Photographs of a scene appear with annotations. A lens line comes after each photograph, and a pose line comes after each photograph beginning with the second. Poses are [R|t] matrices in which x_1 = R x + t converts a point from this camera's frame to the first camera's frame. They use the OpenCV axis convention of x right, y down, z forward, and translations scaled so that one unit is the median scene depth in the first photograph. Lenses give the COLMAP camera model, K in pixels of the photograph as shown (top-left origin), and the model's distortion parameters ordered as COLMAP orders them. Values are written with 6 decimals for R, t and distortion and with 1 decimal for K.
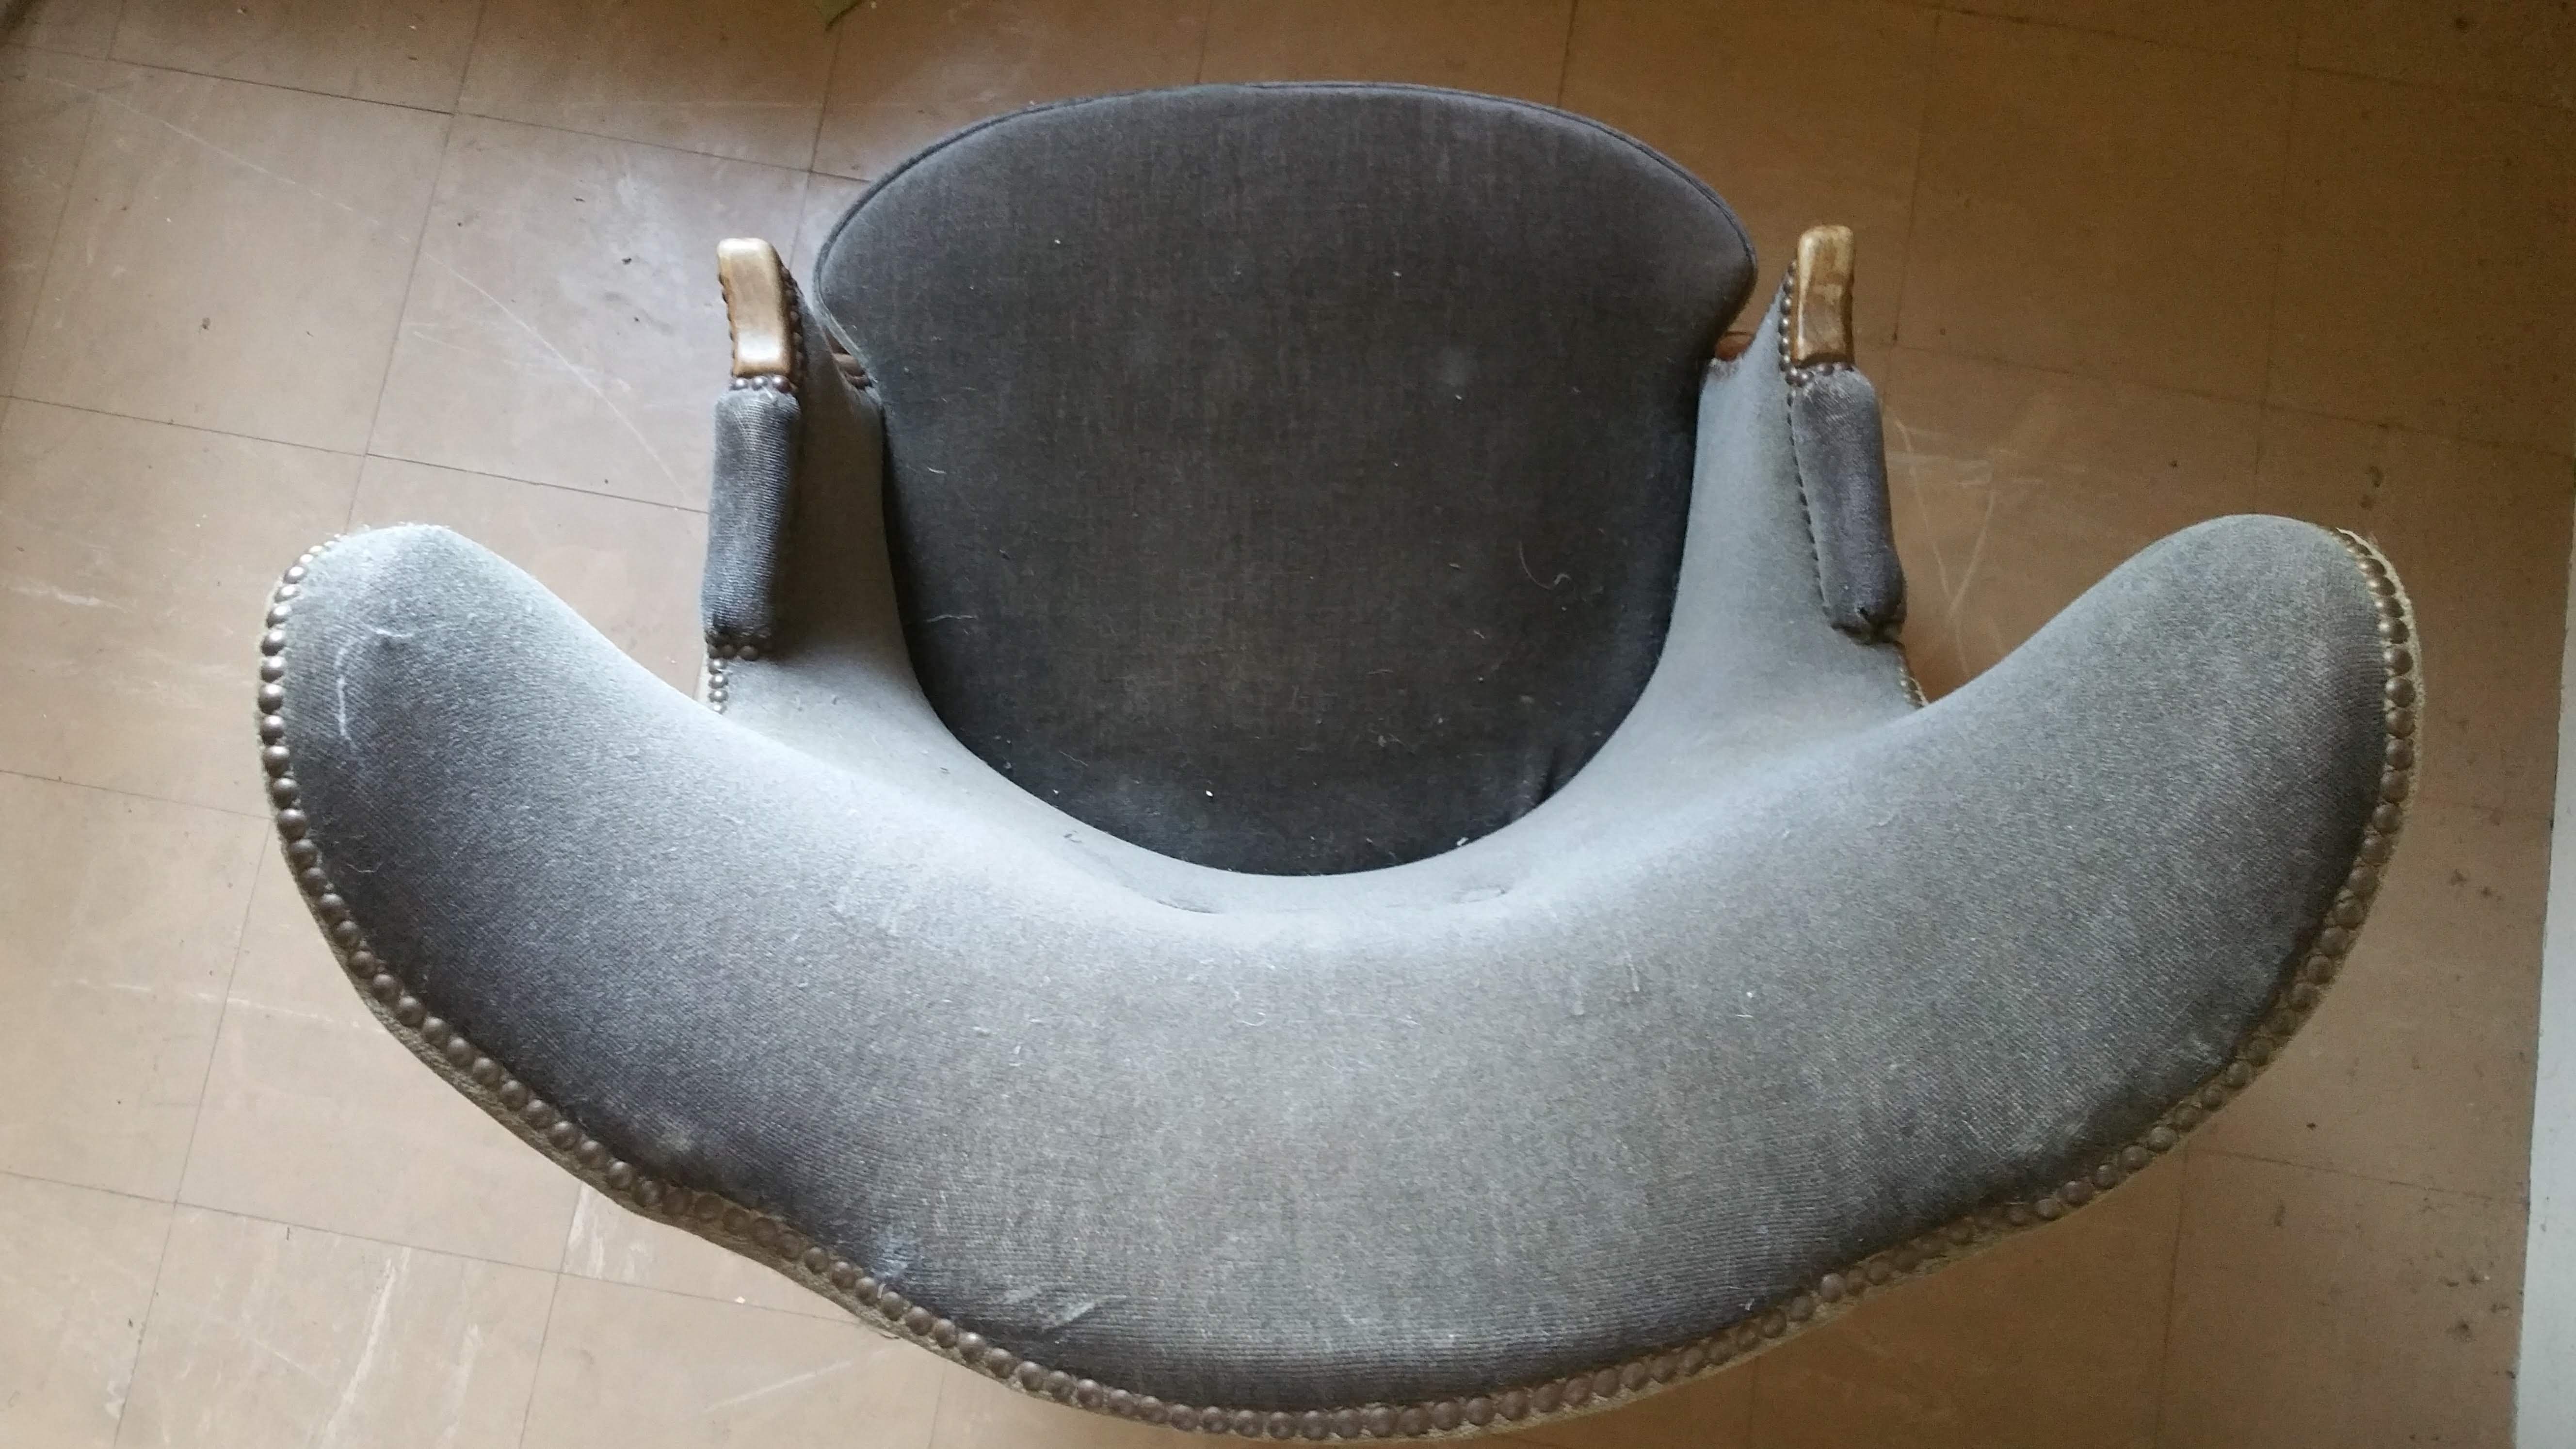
lens RADIAL K [[2042.4, 0, 1288.0], [0, 2042.4, 724.5], [0, 0, 1]] dist [0.089637, -0.151092]
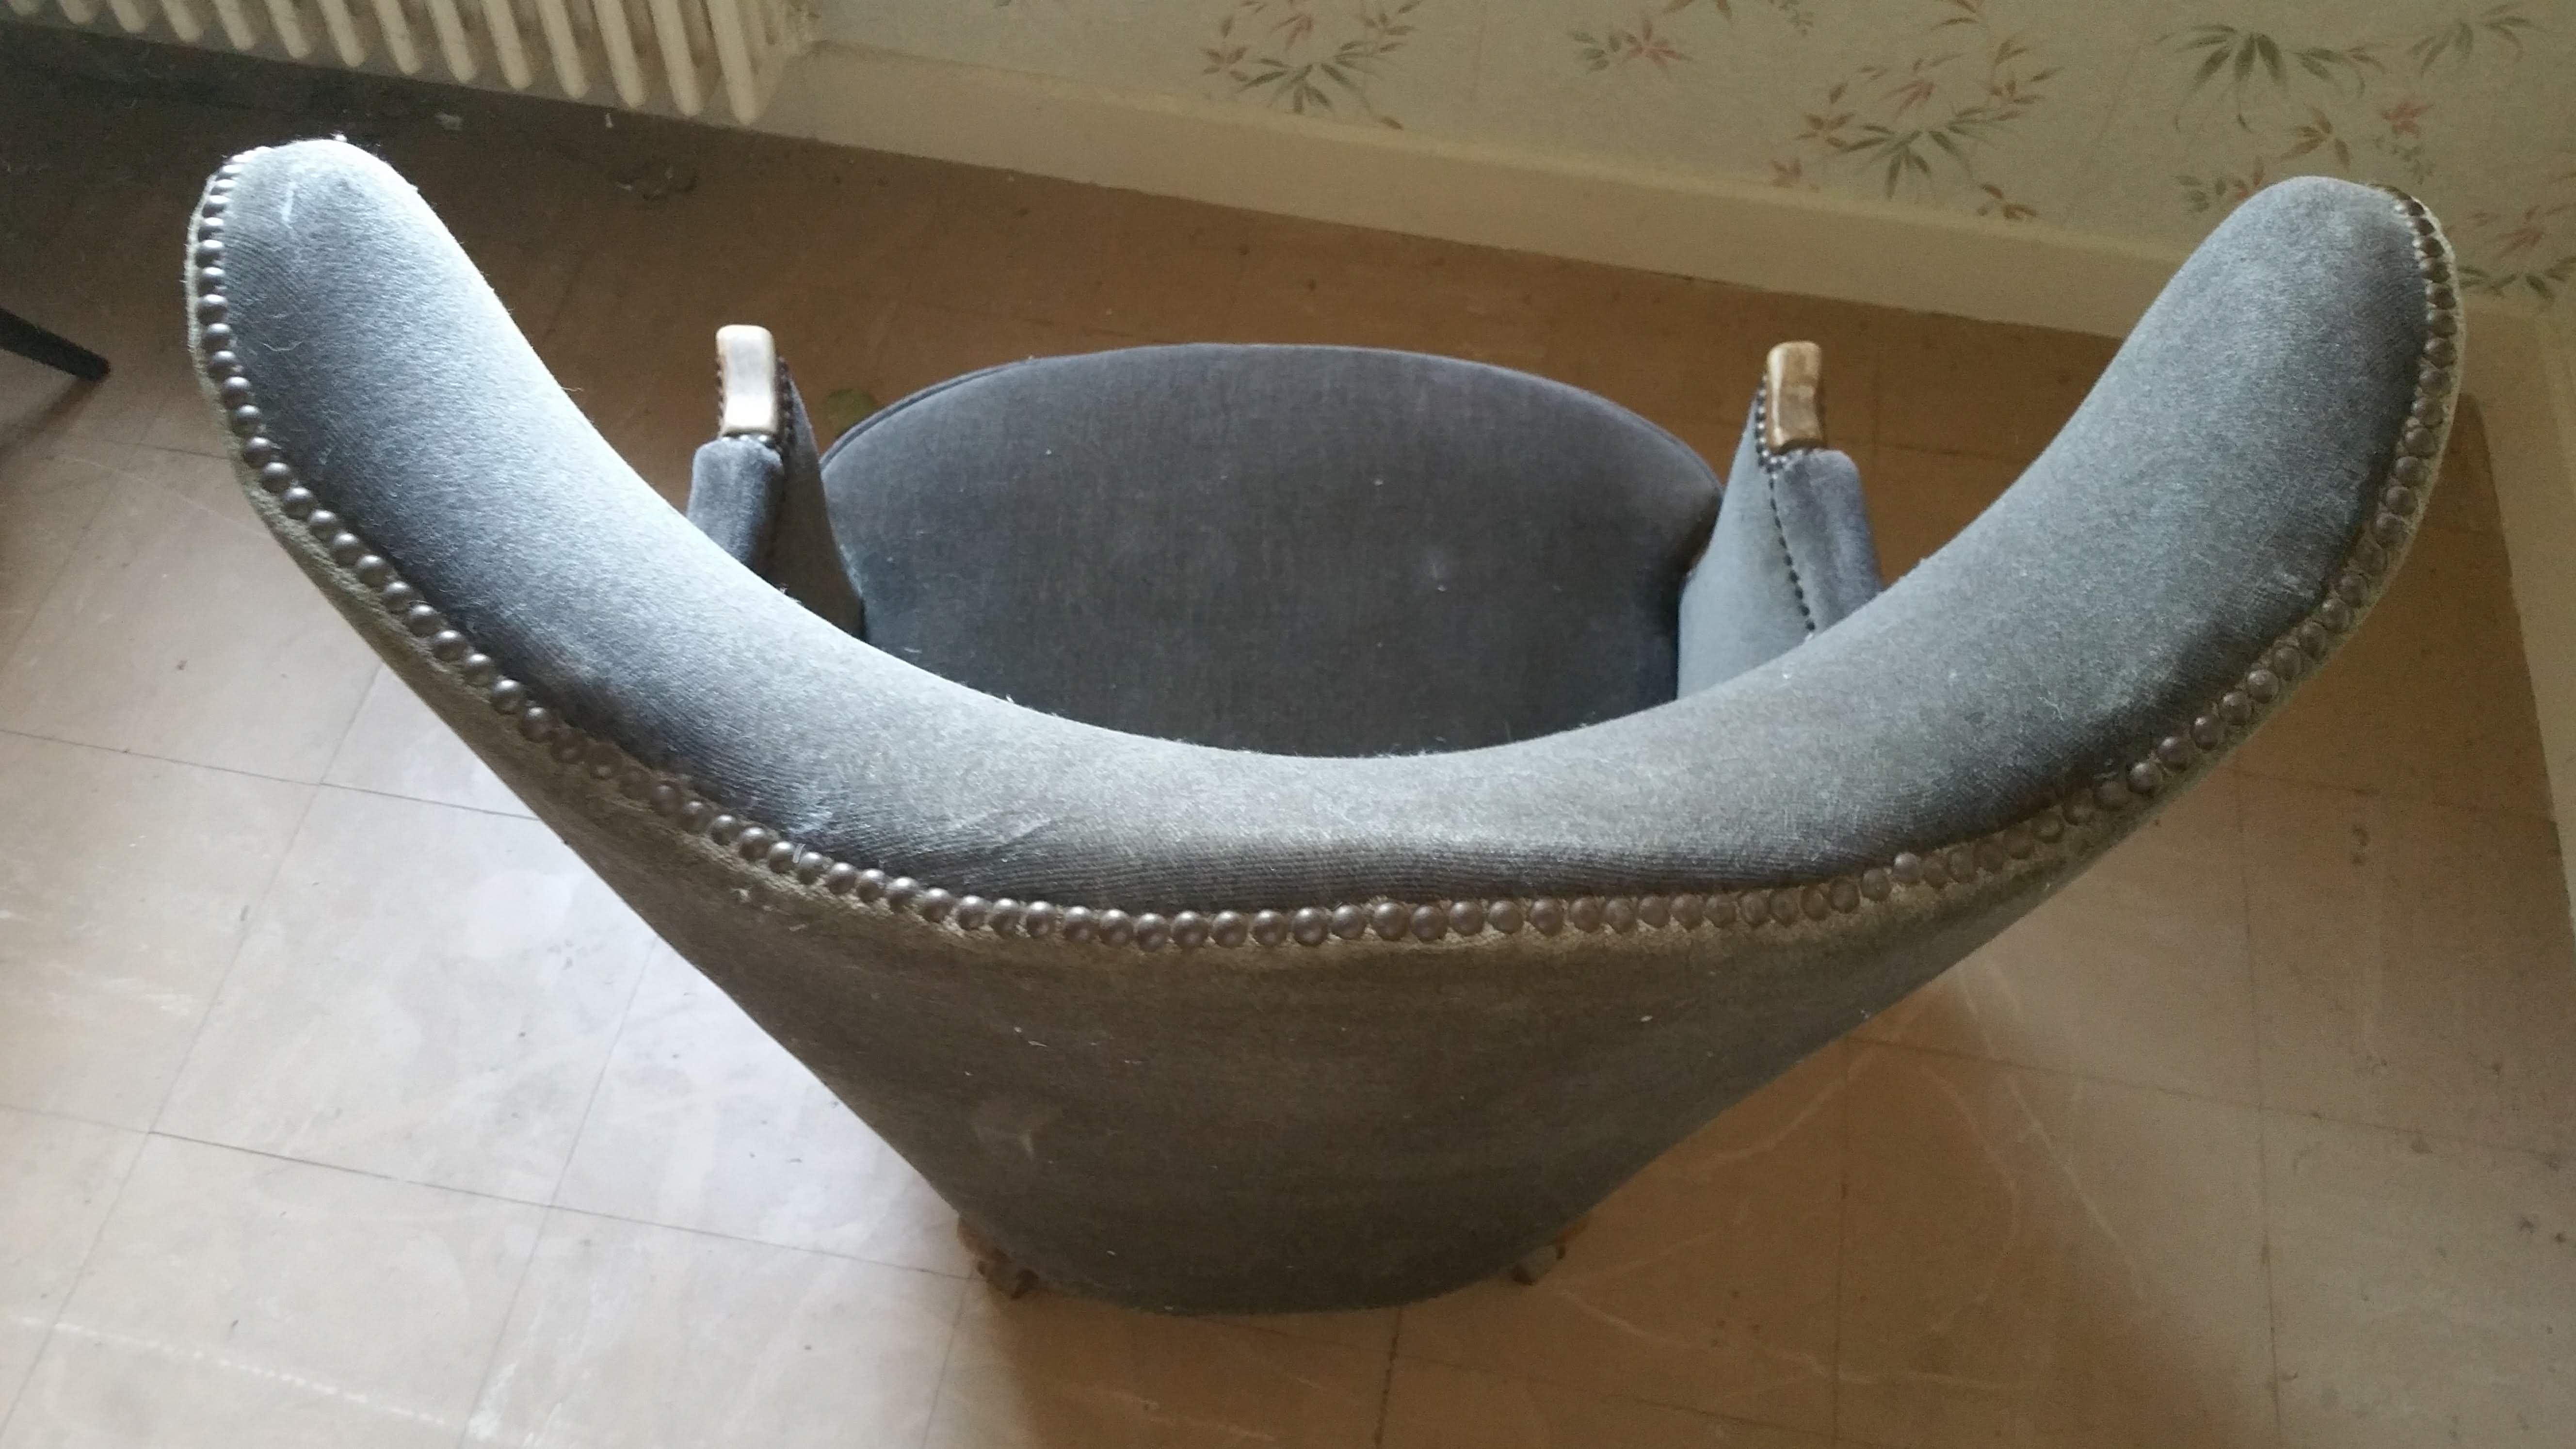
lens RADIAL K [[2046.5, 0, 1306.0], [0, 2046.5, 733.6], [0, 0, 1]] dist [0.088508, -0.156113]
pose [[0.999683, 0.013205, 0.021442, -0.004220], [-0.004334, 0.929001, -0.370052, 0.332532], [-0.024807, 0.369842, 0.928764, 0.115469]]
